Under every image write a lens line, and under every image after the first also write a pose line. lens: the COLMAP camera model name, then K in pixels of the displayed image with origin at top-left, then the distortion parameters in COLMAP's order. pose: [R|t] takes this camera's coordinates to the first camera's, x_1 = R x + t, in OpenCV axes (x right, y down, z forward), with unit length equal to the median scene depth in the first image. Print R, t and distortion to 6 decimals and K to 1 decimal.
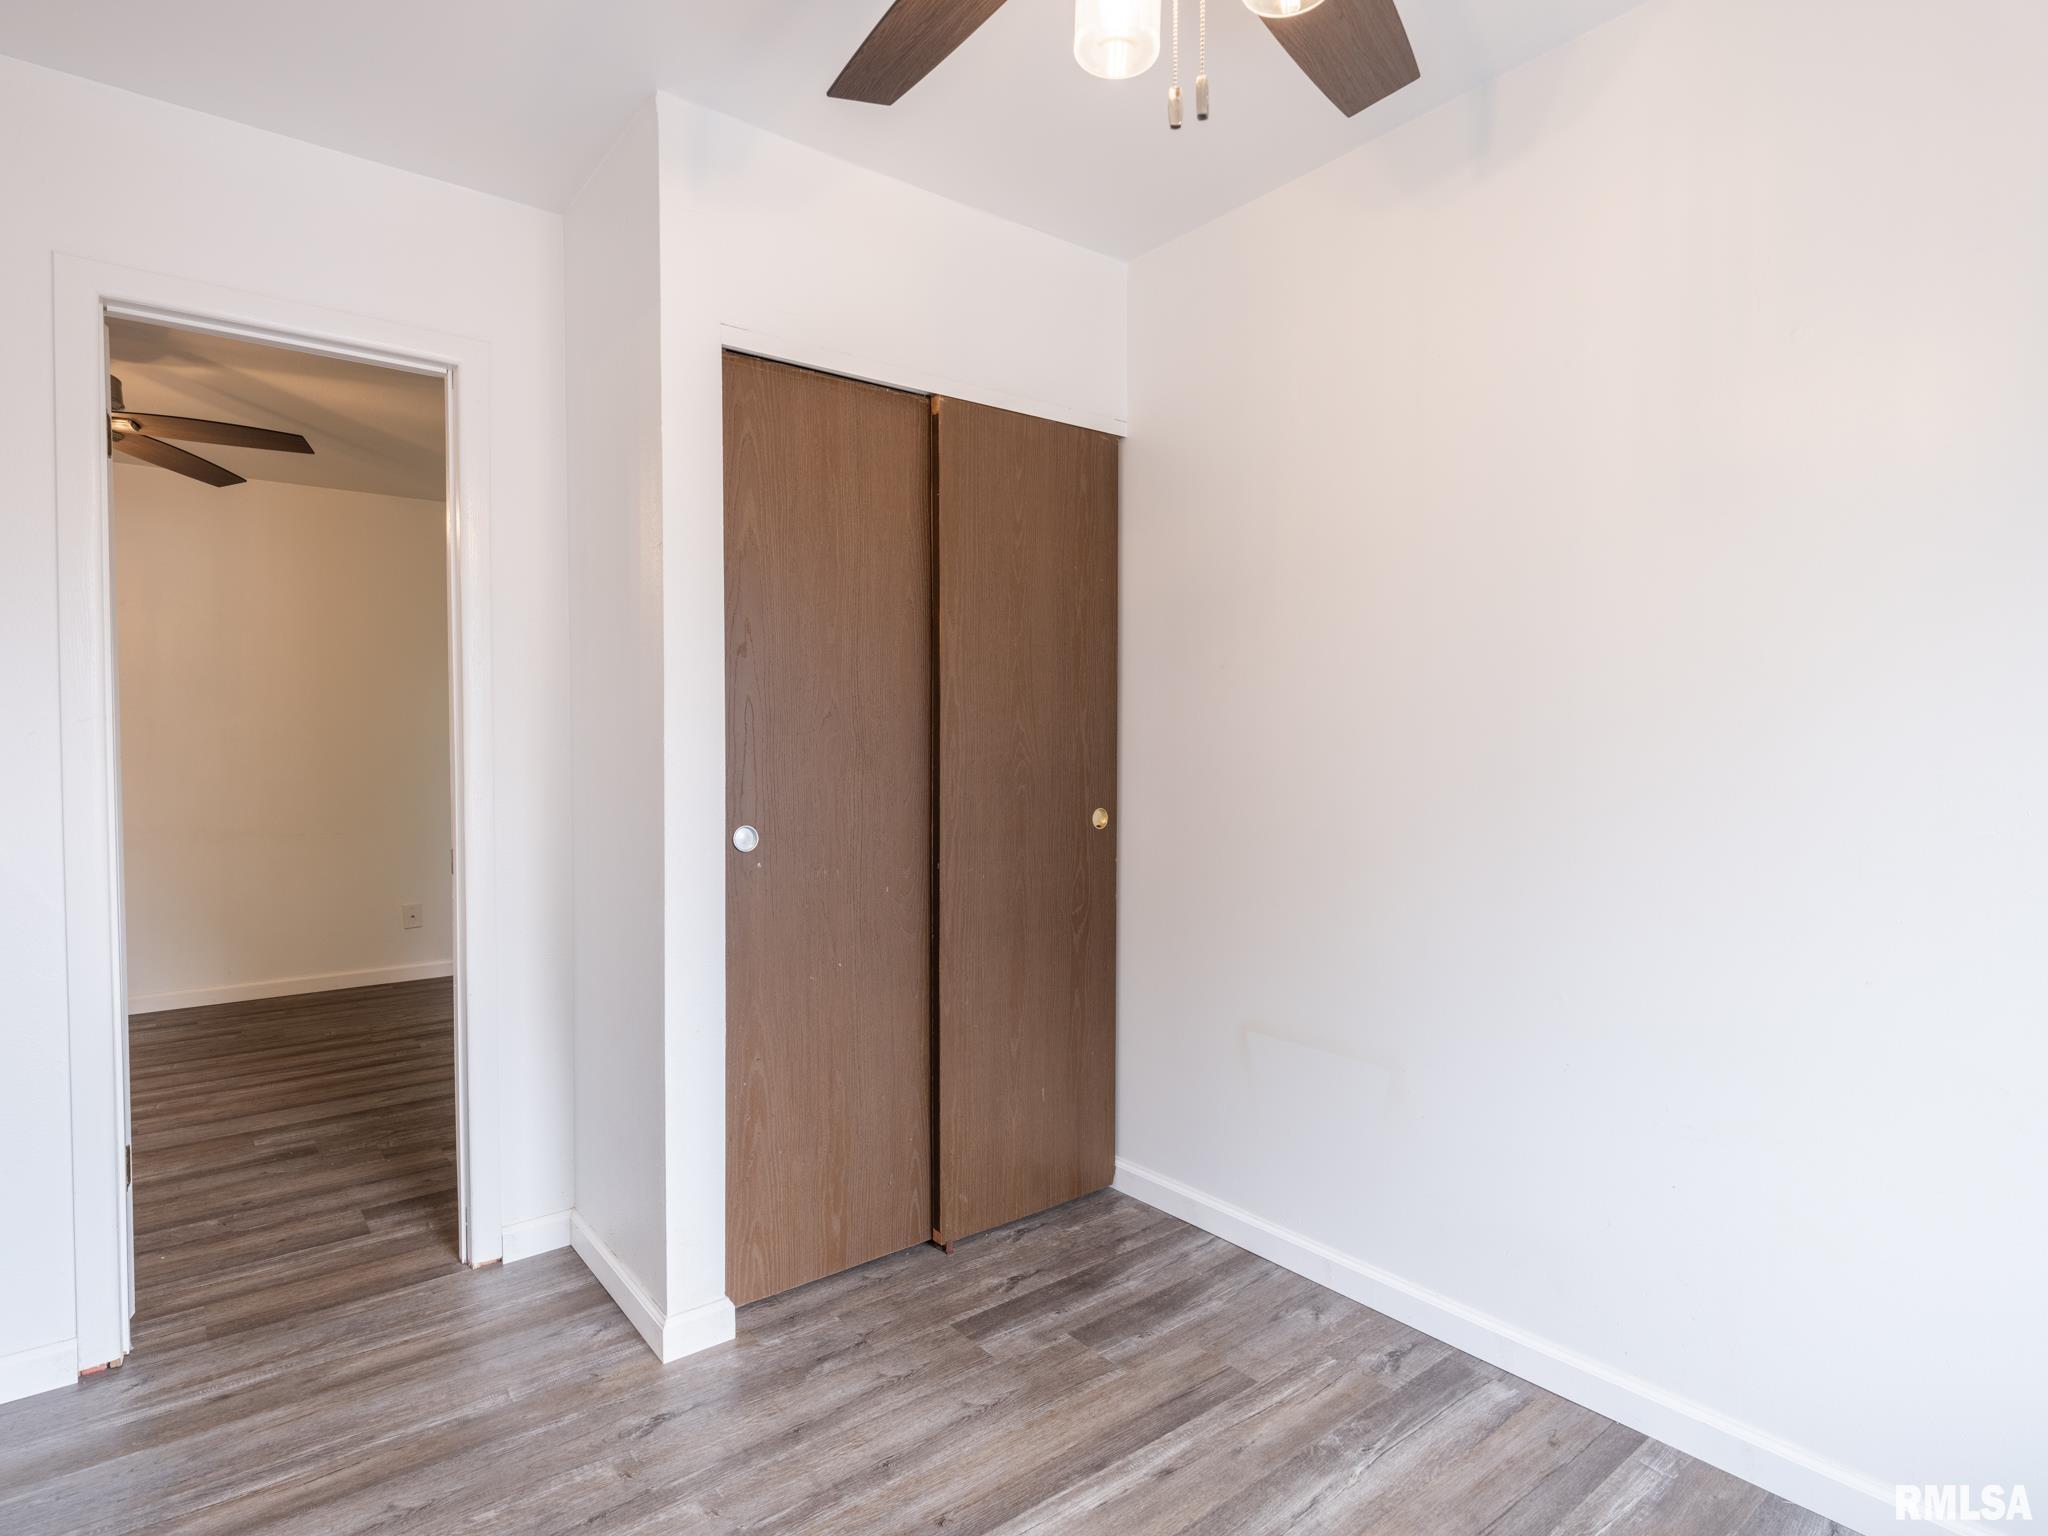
lens RADIAL K [[1104.3, 0, 1022.3], [0, 1104.3, 772.9], [0, 0, 1]] dist [0.007427, -0.004190]
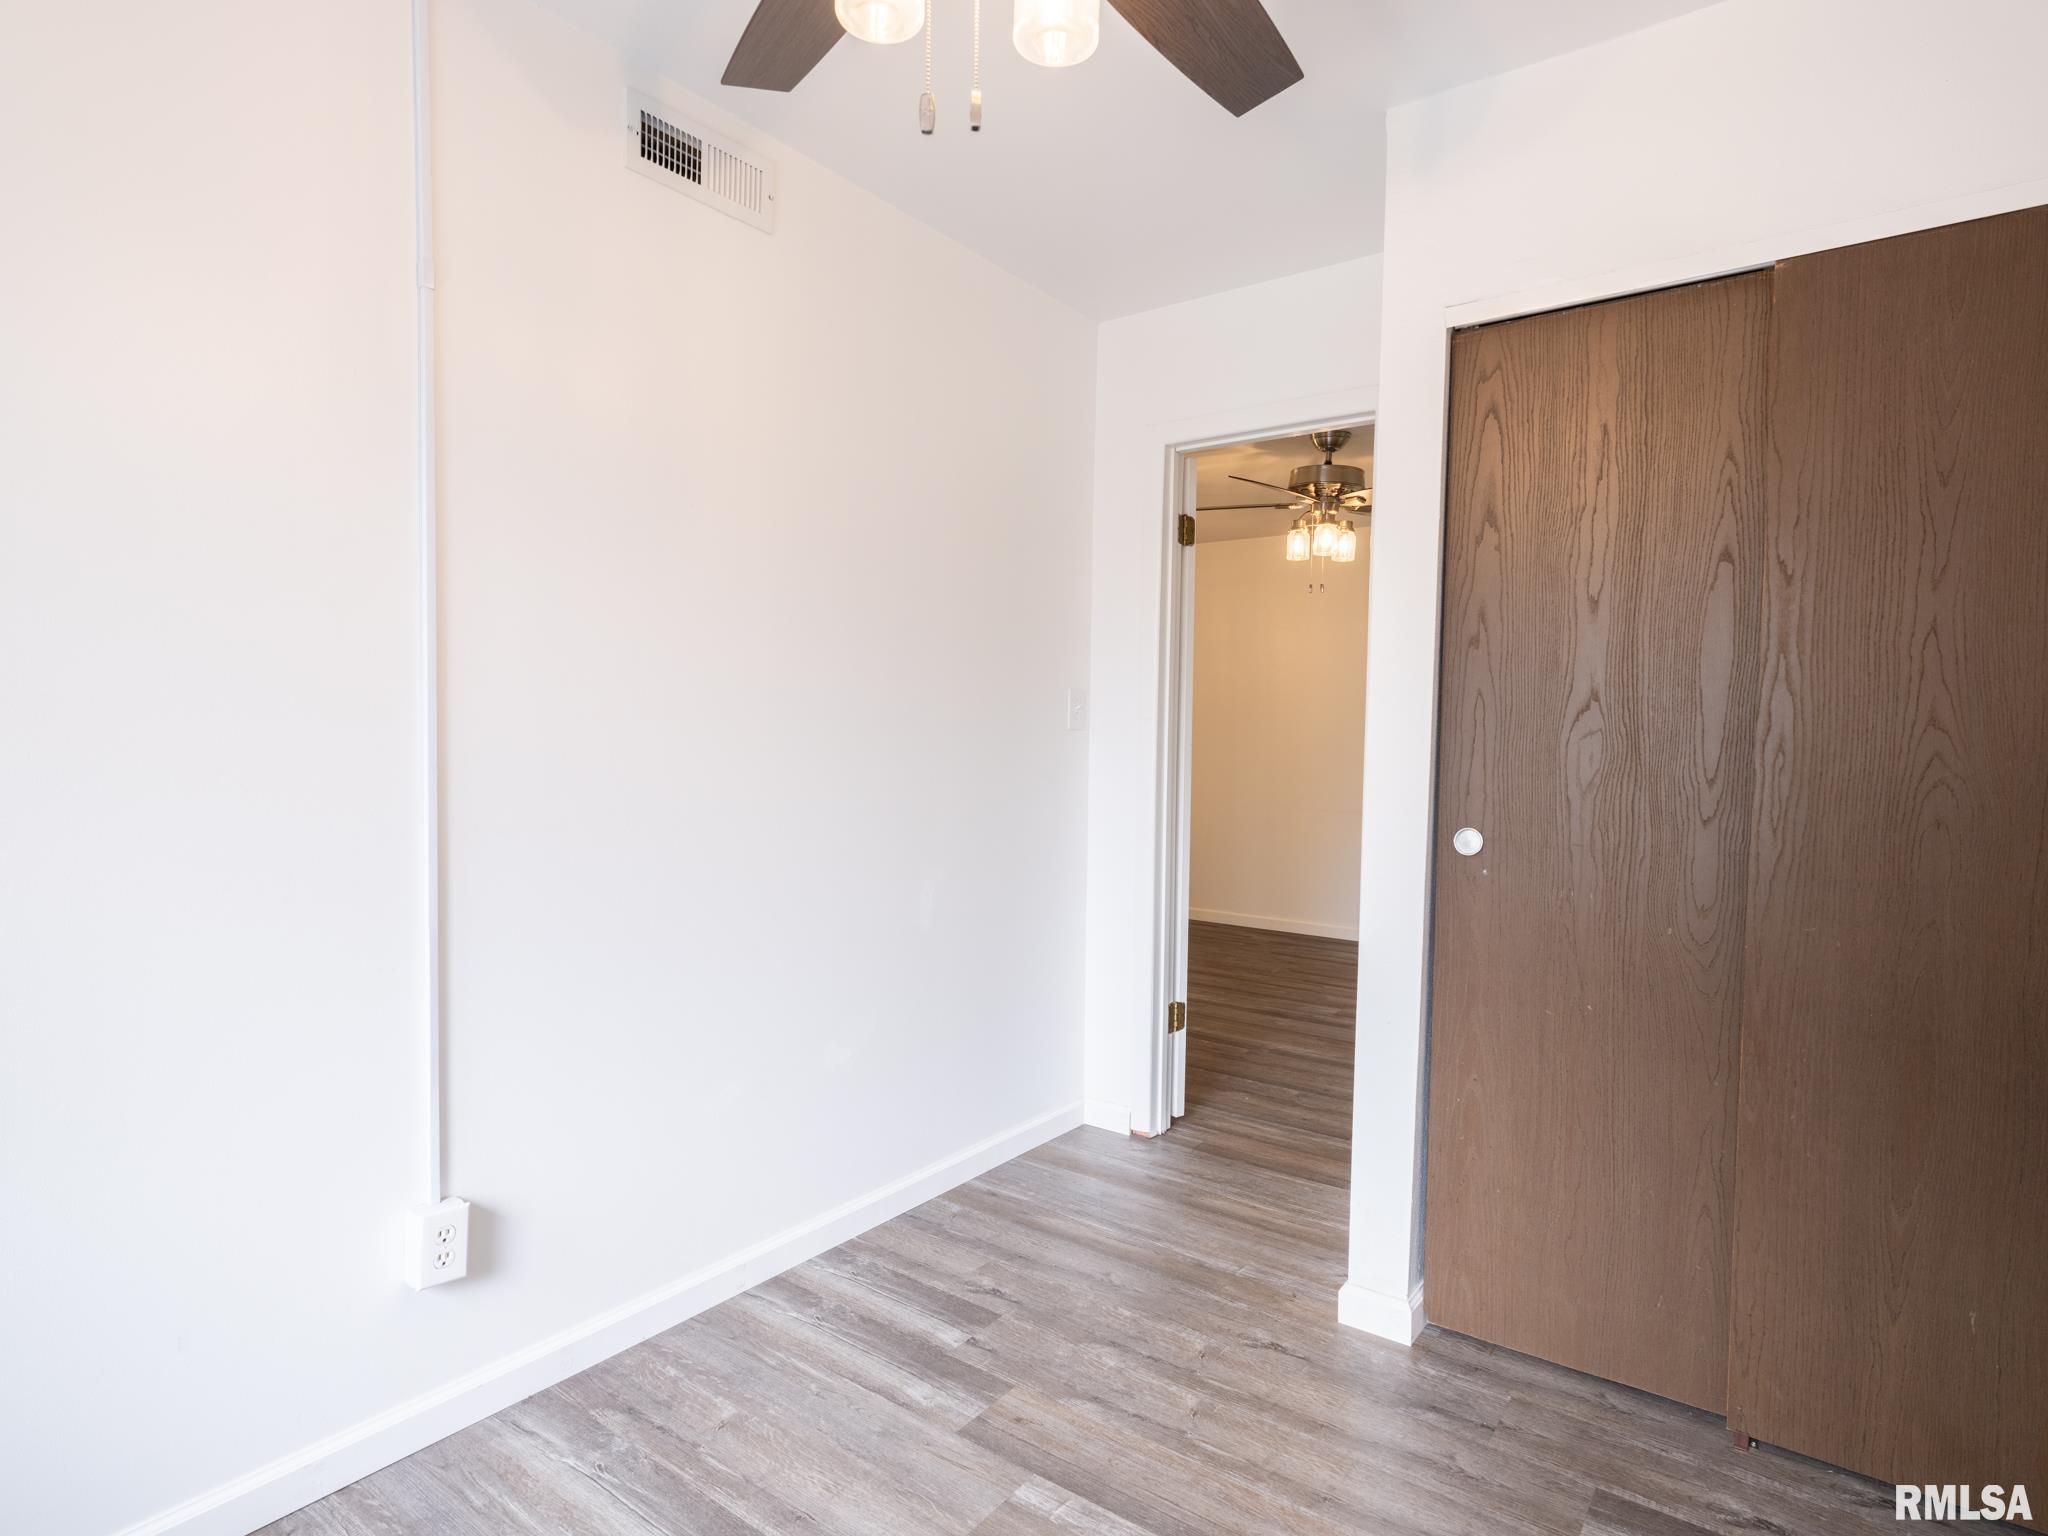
lens RADIAL K [[1104.3, 0, 1022.3], [0, 1104.3, 772.9], [0, 0, 1]] dist [0.007427, -0.004190]
pose [[0.261018, 0.043967, -0.964332, 0.557304], [-0.044997, 0.998431, 0.033342, -0.013173], [0.964285, 0.034689, 0.262587, 0.382523]]
